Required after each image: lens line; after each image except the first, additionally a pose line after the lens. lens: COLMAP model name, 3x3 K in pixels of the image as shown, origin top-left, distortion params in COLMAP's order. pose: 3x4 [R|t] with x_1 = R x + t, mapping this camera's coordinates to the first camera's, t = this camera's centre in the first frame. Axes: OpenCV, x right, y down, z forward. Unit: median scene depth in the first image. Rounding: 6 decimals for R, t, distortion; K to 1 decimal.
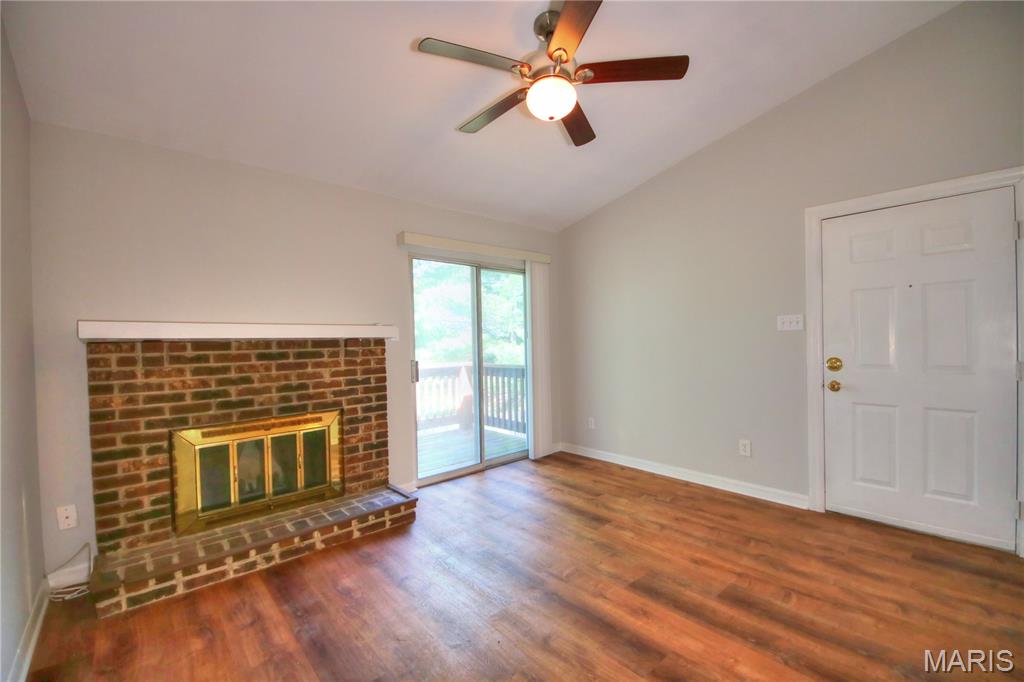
lens RADIAL K [[441.7, 0, 533.4], [0, 441.7, 341.7], [0, 0, 1]] dist [0.001167, -0.015193]
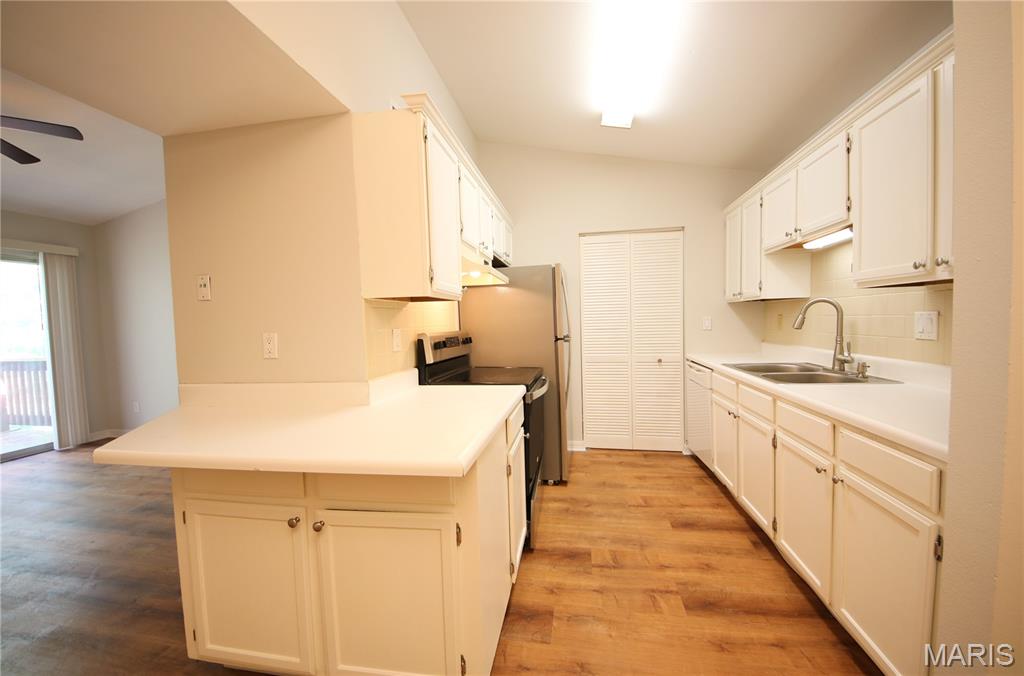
lens RADIAL K [[383.3, 0, 515.4], [0, 383.3, 336.6], [0, 0, 1]] dist [0.015734, -0.000106]
pose [[0.790167, -0.023580, 0.612438, 0.477150], [0.008692, 0.999590, 0.027271, -0.013692], [-0.612831, -0.016225, 0.790048, -0.557808]]
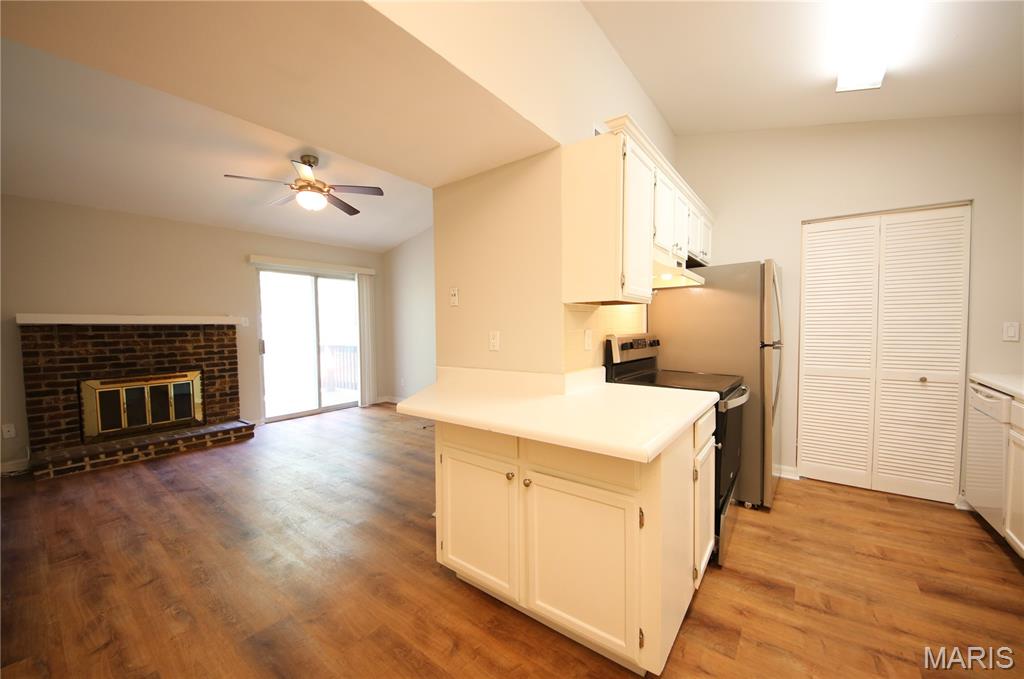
lens RADIAL K [[388.7, 0, 509.2], [0, 388.7, 341.9], [0, 0, 1]] dist [0.001142, -0.008696]
pose [[0.984610, 0.005780, 0.174673, 0.446973], [-0.012531, 0.999216, 0.037567, -0.013001], [-0.174318, -0.039177, 0.983910, -0.605236]]
